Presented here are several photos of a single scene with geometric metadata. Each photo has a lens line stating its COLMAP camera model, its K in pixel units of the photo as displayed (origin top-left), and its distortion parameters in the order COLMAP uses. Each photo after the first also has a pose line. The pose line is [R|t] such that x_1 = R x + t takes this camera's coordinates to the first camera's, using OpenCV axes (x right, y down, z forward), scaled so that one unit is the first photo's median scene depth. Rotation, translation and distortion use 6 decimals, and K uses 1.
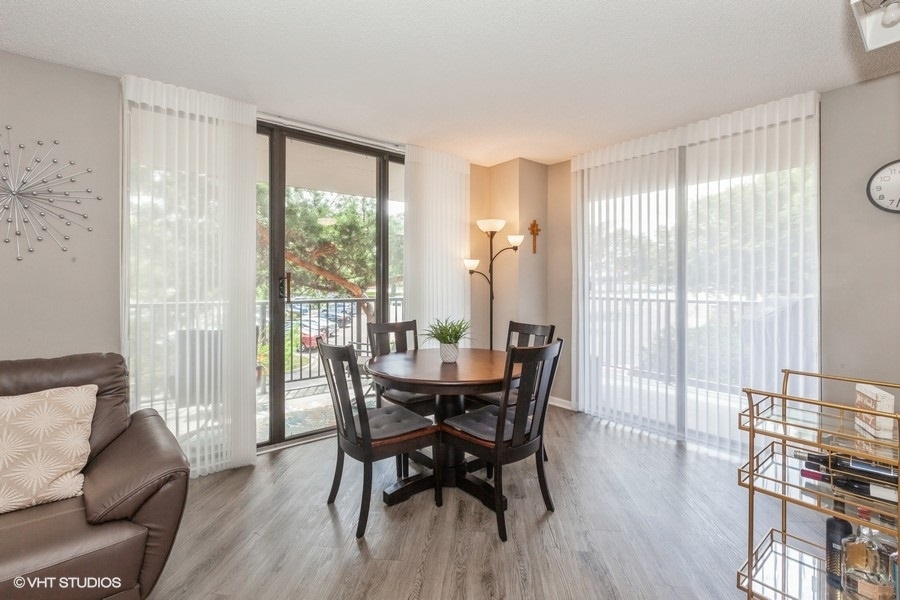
lens RADIAL K [[402.2, 0, 444.8], [0, 402.2, 291.0], [0, 0, 1]] dist [0.000248, -0.000573]
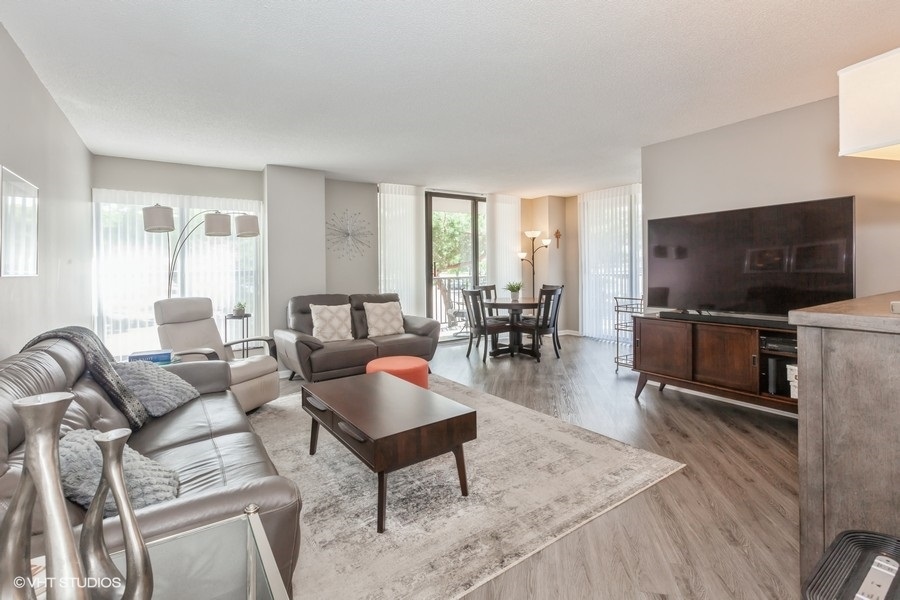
lens RADIAL K [[406.3, 0, 456.4], [0, 406.3, 276.3], [0, 0, 1]] dist [0.000146, -0.000080]
pose [[0.997557, -0.007775, -0.069426, -0.113954], [0.007995, 0.999964, 0.002887, 0.022440], [0.069401, -0.003435, 0.997583, -0.942399]]
